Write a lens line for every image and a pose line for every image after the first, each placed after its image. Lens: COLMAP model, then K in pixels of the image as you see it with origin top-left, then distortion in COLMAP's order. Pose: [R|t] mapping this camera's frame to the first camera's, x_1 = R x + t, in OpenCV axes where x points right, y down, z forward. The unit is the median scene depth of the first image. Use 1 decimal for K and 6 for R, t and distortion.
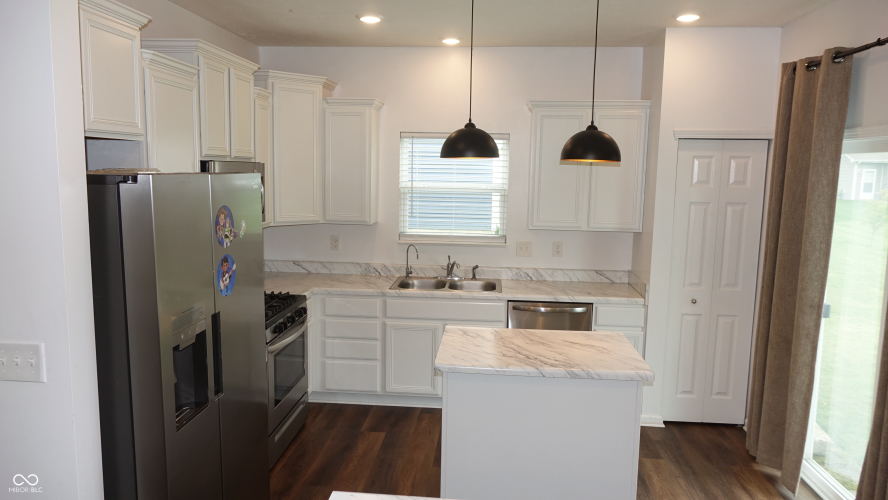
lens RADIAL K [[605.0, 0, 444.0], [0, 605.0, 250.0], [0, 0, 1]] dist [-0.002718, 0.004065]
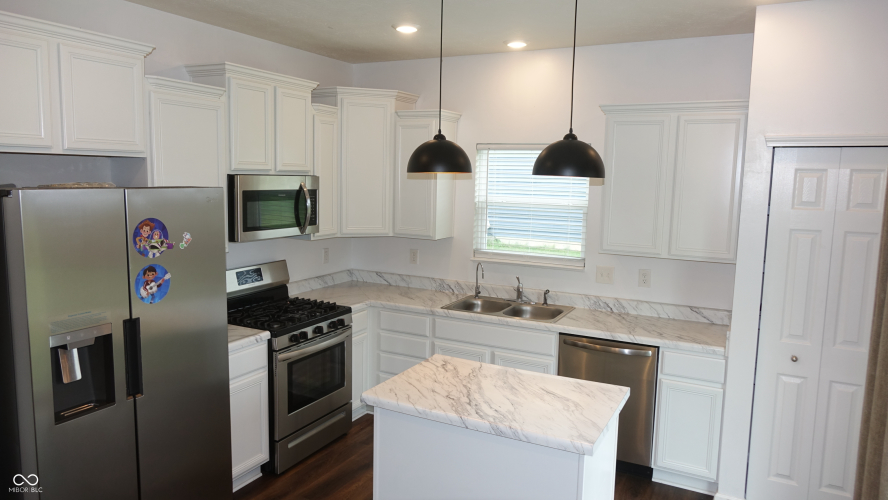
lens RADIAL K [[605.0, 0, 444.0], [0, 605.0, 250.0], [0, 0, 1]] dist [-0.002718, 0.004065]
pose [[0.922522, 0.050433, -0.382636, 0.279743], [-0.056916, 0.998363, -0.005635, -0.022149], [0.381725, 0.026977, 0.923882, 0.117343]]
